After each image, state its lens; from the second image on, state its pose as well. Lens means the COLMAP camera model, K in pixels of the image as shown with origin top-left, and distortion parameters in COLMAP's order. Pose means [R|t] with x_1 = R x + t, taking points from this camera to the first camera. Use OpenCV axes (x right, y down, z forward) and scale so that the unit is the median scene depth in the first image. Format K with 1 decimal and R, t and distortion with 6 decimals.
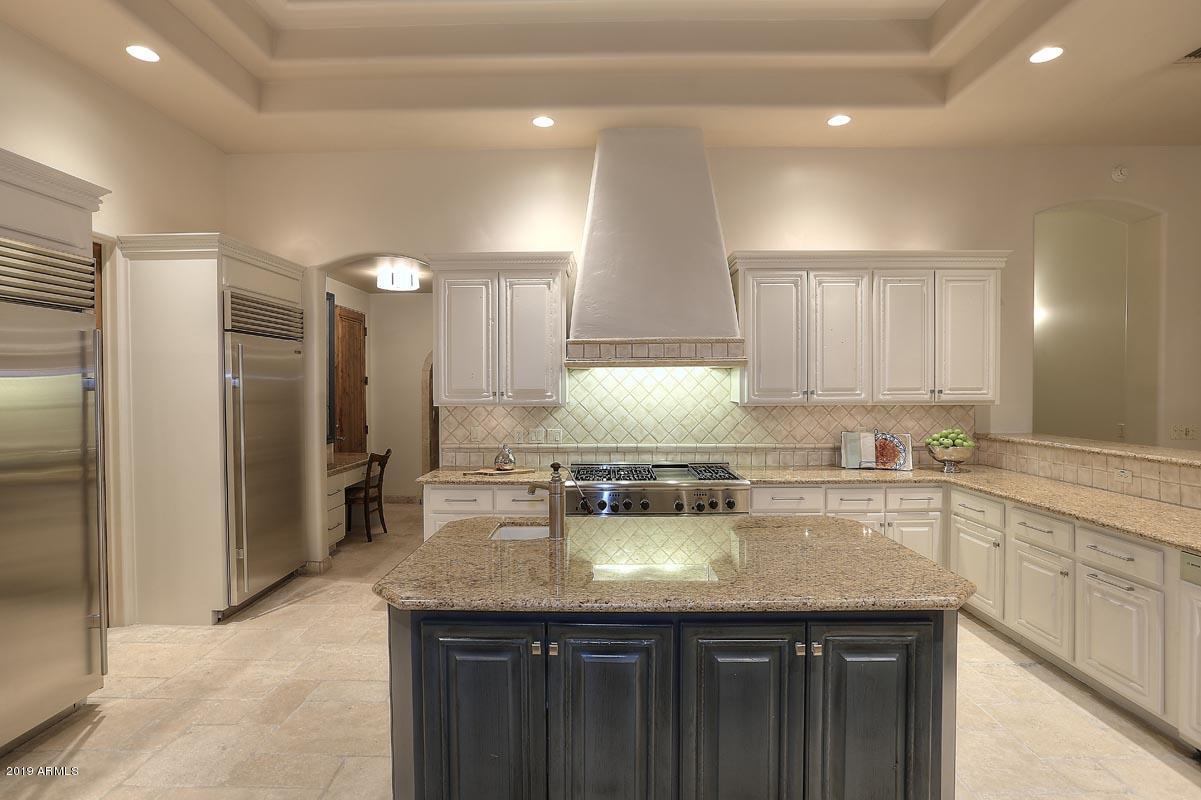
lens RADIAL K [[585.6, 0, 600.5], [0, 585.6, 400.0], [0, 0, 1]] dist [-0.058686, 0.028299]
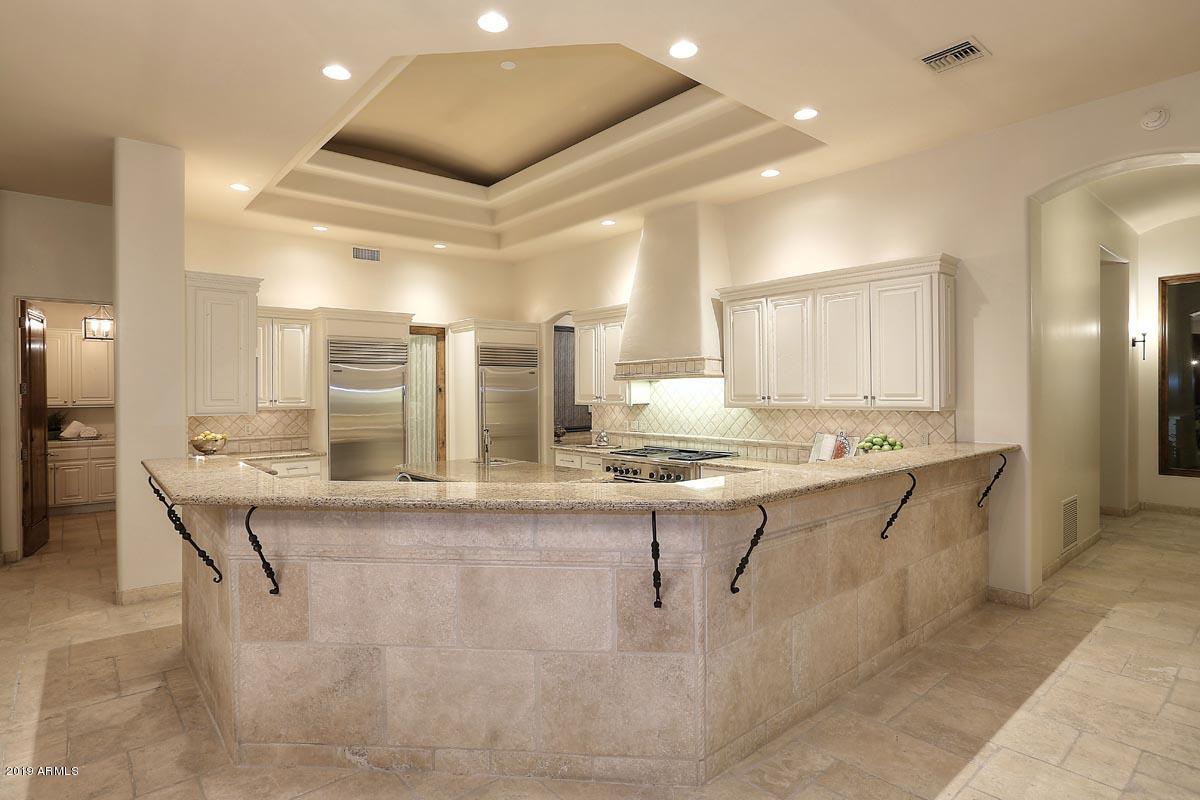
lens RADIAL K [[621.5, 0, 600.0], [0, 621.5, 400.0], [0, 0, 1]] dist [-0.074670, 0.000084]
pose [[0.664647, 0.009285, -0.747100, 1.088636], [-0.014340, 0.999897, -0.000331, -0.002766], [0.747020, 0.010933, 0.664712, -0.114596]]
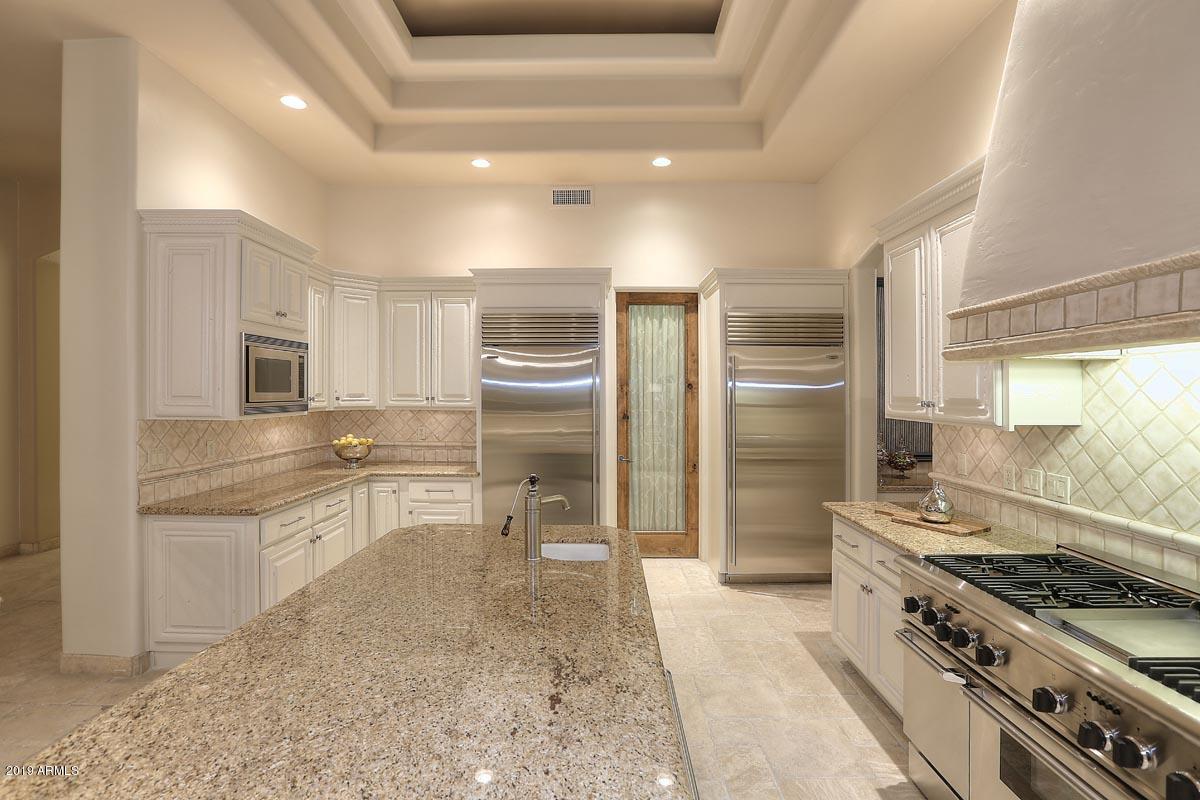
lens RADIAL K [[554.3, 0, 593.0], [0, 554.3, 388.5], [0, 0, 1]] dist [-0.053007, 0.017572]
pose [[-0.009042, 0.000325, -0.999959, 0.450734], [-0.027856, 0.999612, 0.000577, -0.018483], [0.999571, 0.027860, -0.009029, 0.626798]]
